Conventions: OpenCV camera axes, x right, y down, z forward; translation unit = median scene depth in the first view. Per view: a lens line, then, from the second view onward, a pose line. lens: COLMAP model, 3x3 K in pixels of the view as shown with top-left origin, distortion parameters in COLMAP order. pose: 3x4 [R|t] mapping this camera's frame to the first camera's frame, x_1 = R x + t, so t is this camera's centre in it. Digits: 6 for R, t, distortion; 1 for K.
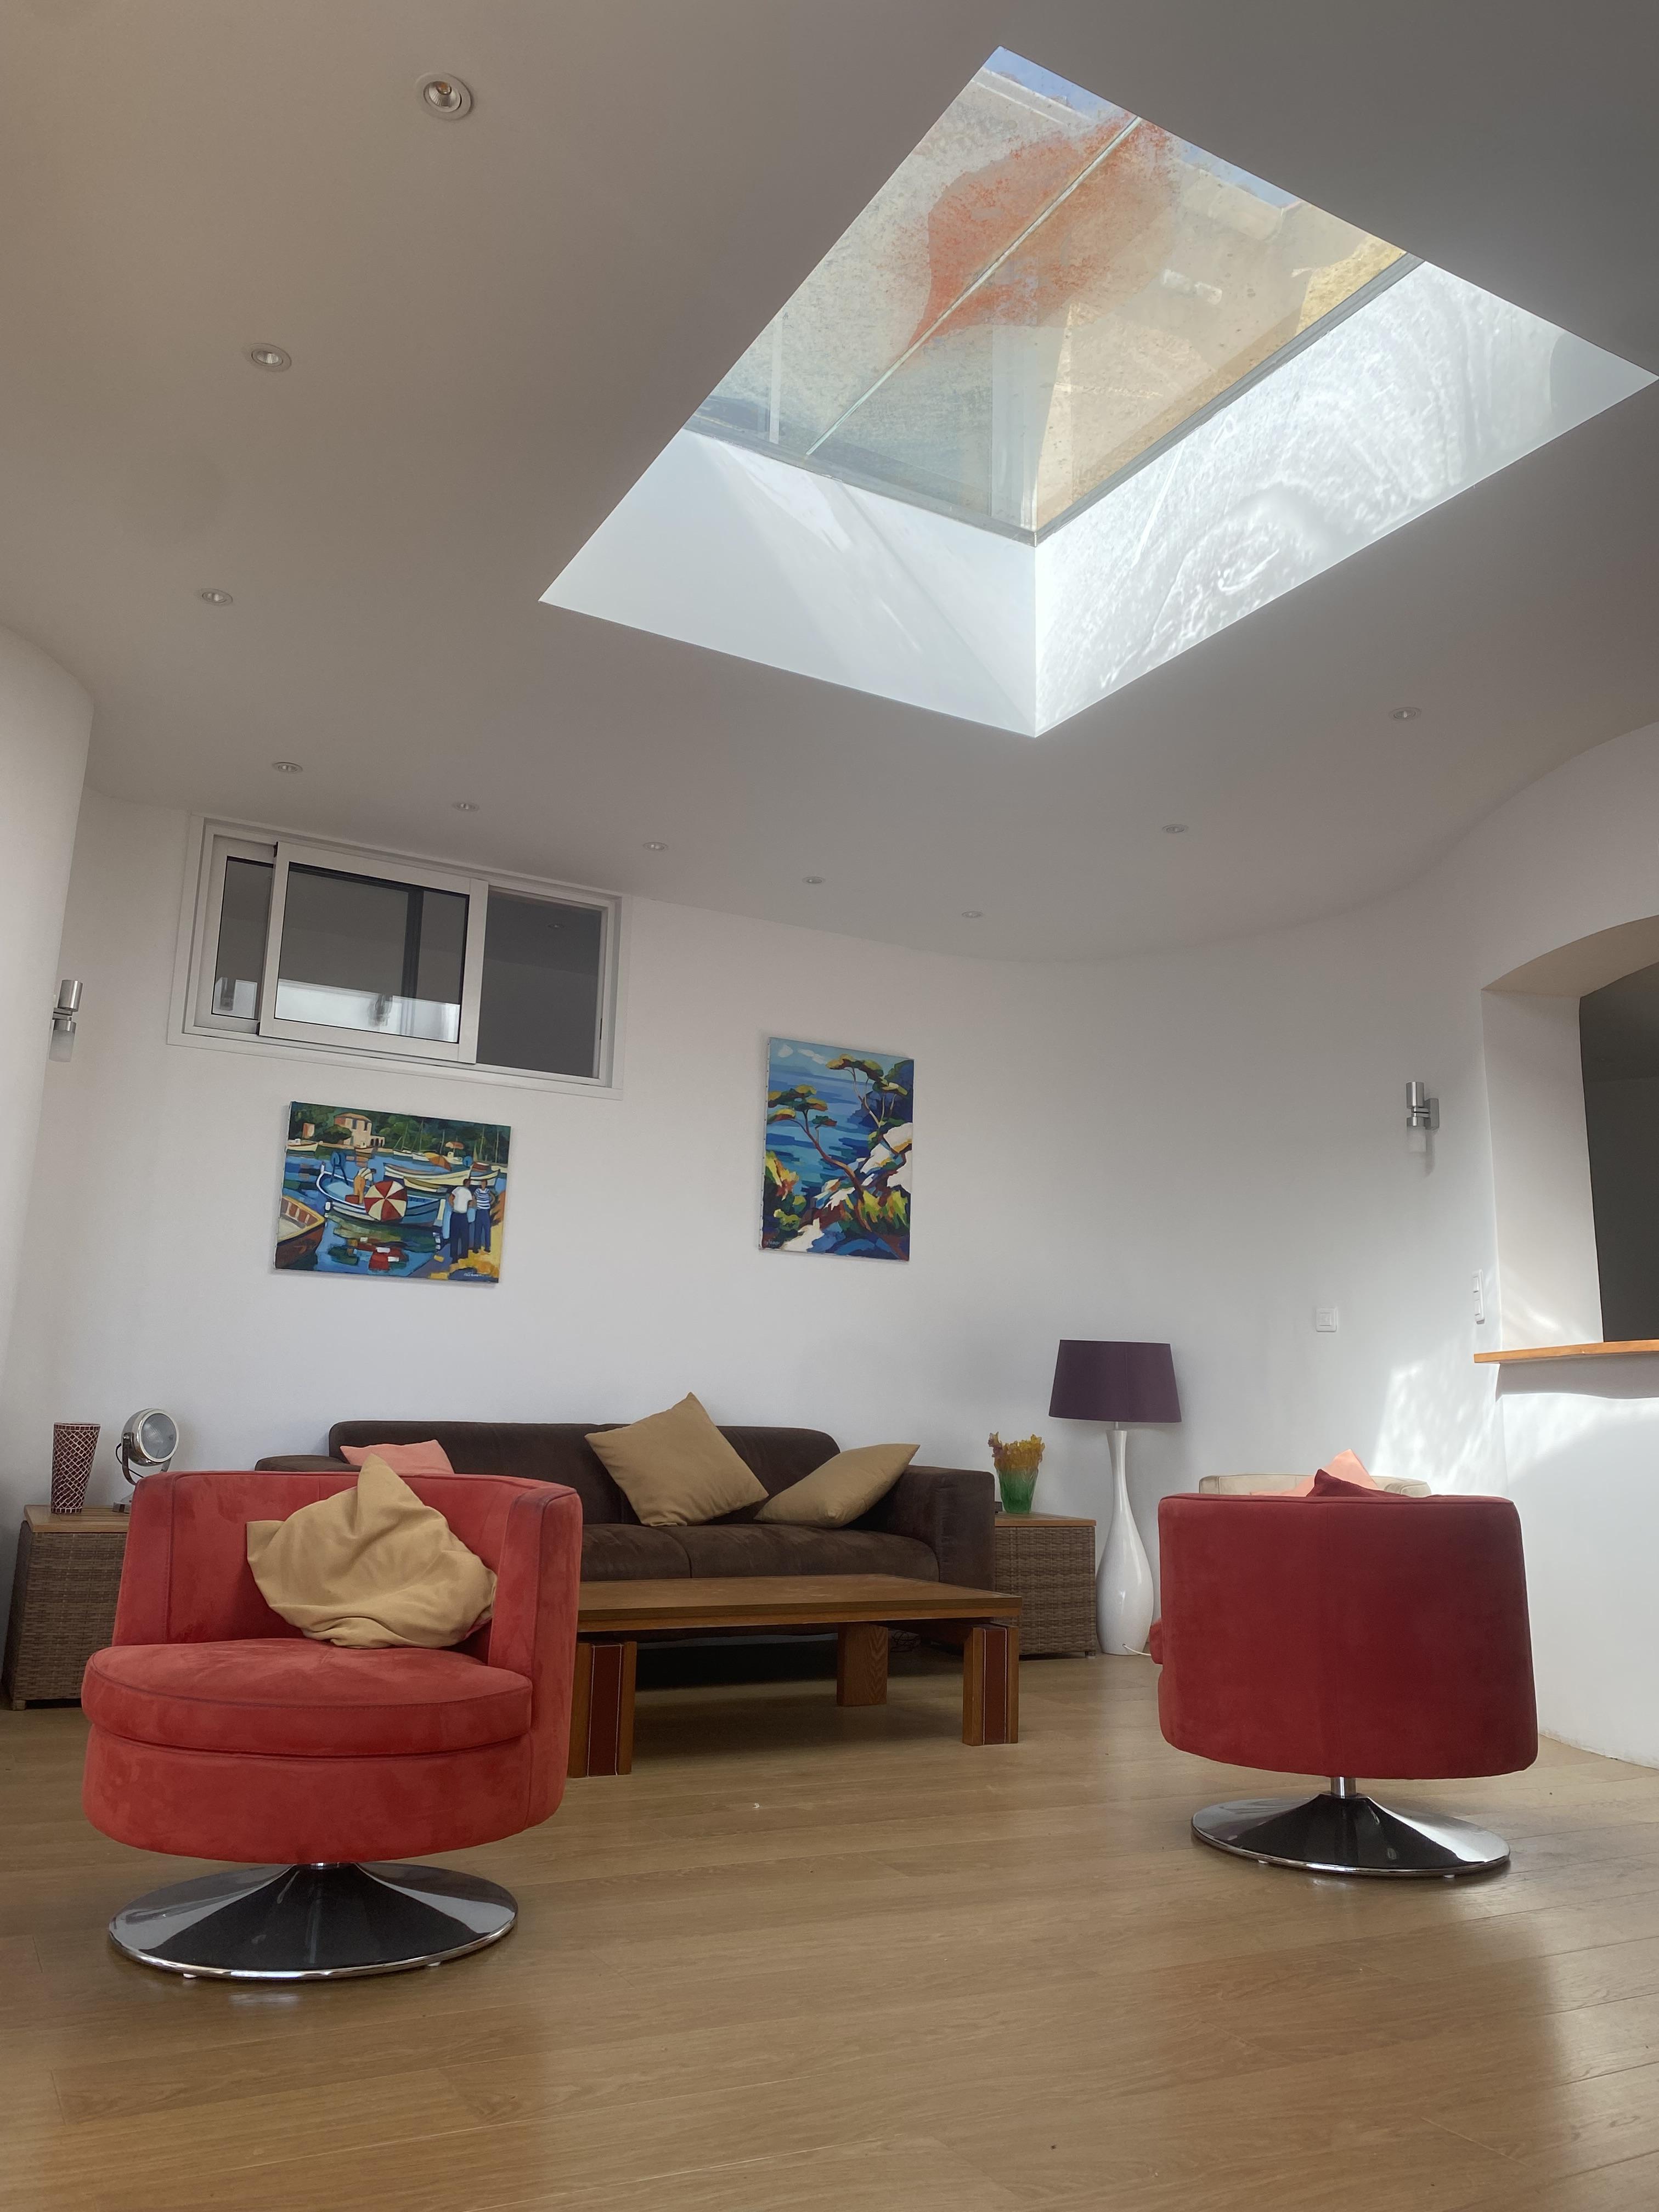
lens RADIAL K [[1658.5, 0, 830.0], [0, 1658.5, 1068.8], [0, 0, 1]] dist [0.076140, -0.191801]
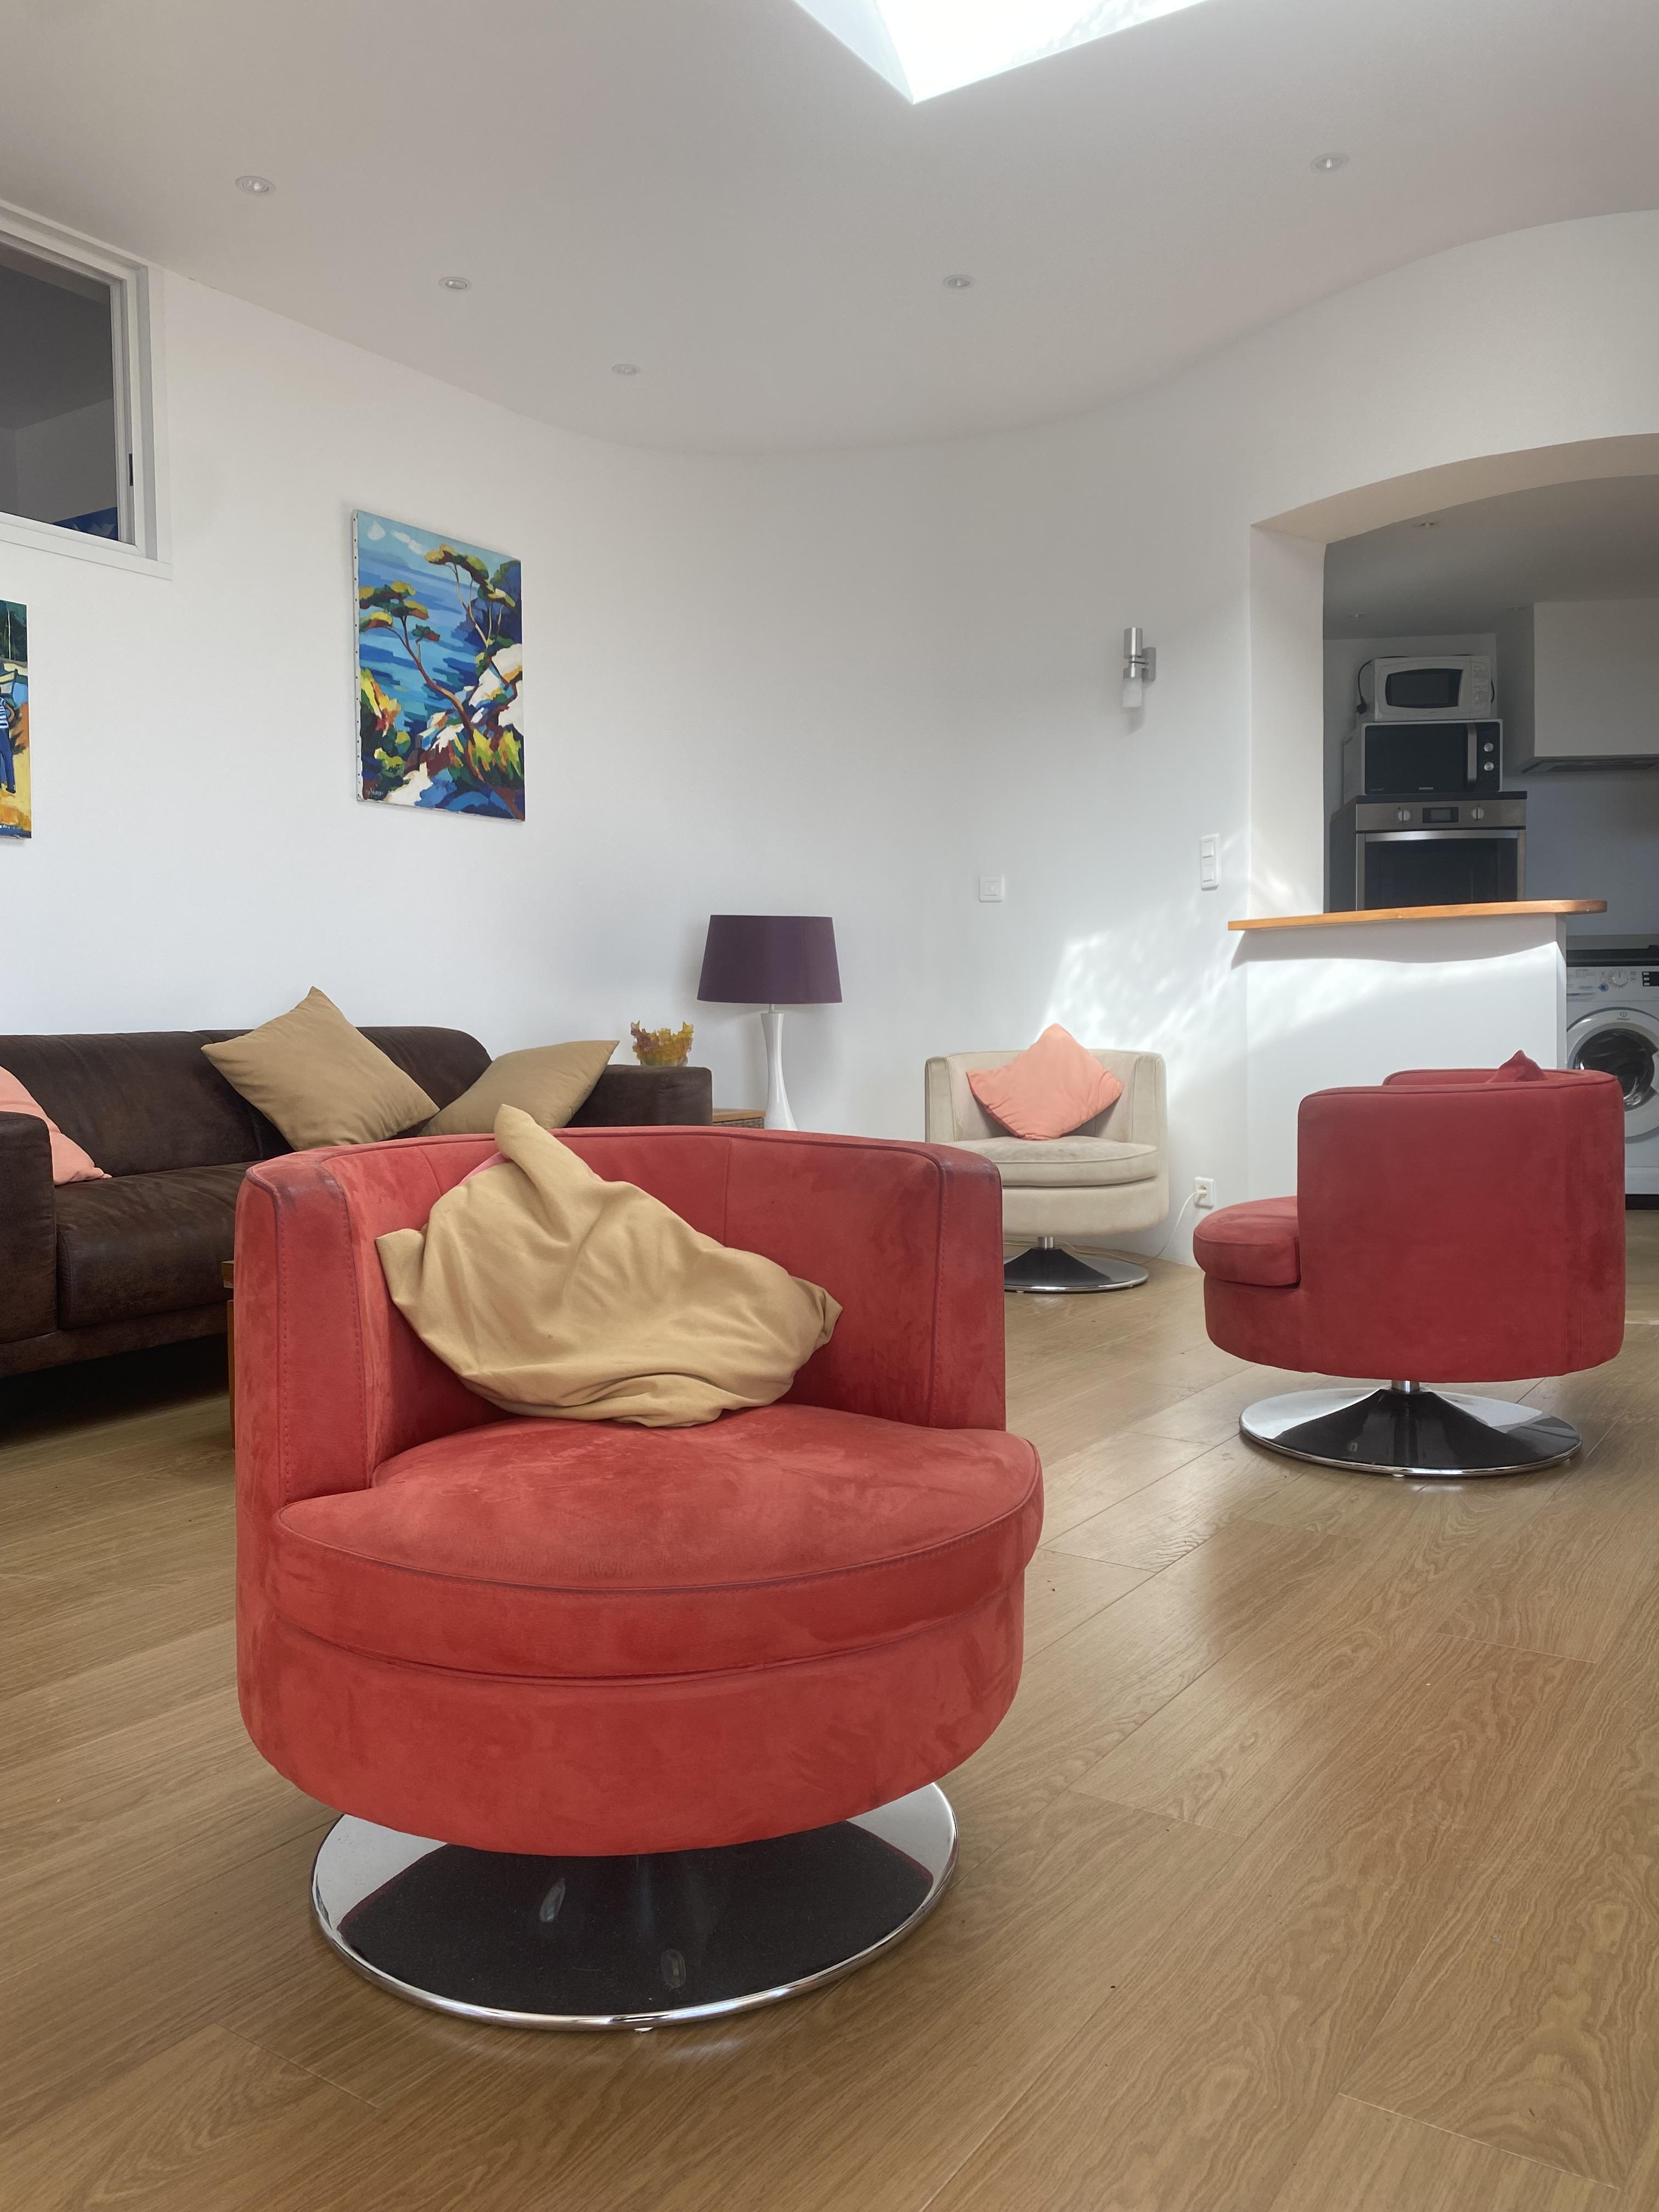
lens RADIAL K [[1673.9, 0, 829.5], [0, 1673.9, 1106.0], [0, 0, 1]] dist [0.044308, -0.069835]
pose [[0.888482, -0.060744, 0.454874, -0.206401], [-0.064581, 0.964787, 0.254980, 0.032353], [-0.454345, -0.255921, 0.853273, 0.201145]]
